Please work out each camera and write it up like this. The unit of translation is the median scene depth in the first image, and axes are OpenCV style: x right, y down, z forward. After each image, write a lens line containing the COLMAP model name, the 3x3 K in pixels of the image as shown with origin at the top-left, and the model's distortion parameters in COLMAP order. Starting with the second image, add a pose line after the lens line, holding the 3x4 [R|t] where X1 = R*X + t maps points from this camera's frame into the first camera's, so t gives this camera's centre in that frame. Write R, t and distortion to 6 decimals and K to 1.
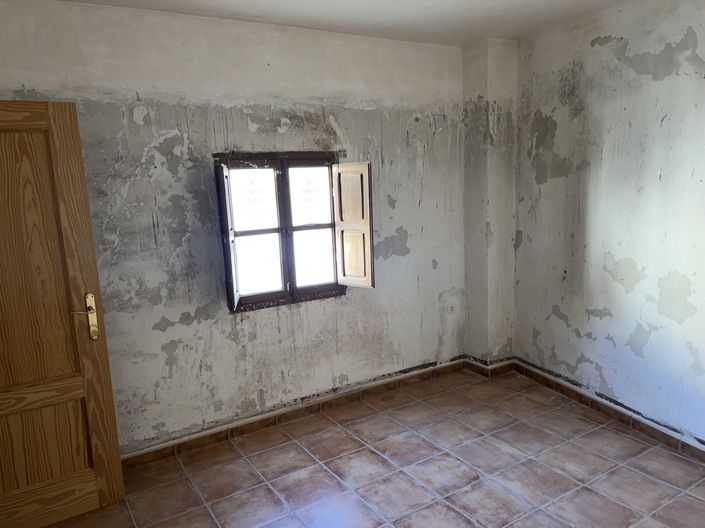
lens RADIAL K [[528.6, 0, 351.7], [0, 528.6, 268.0], [0, 0, 1]] dist [0.063885, -0.082478]
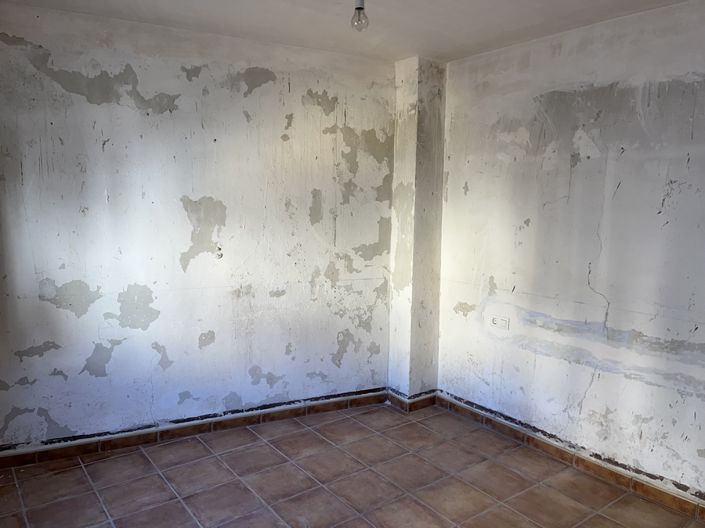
lens RADIAL K [[528.6, 0, 353.0], [0, 528.6, 266.7], [0, 0, 1]] dist [0.063885, -0.082478]
pose [[-0.070153, -0.085191, 0.993892, -0.481504], [0.153957, 0.983484, 0.095166, -0.059968], [-0.985584, 0.159693, -0.055879, 0.580135]]
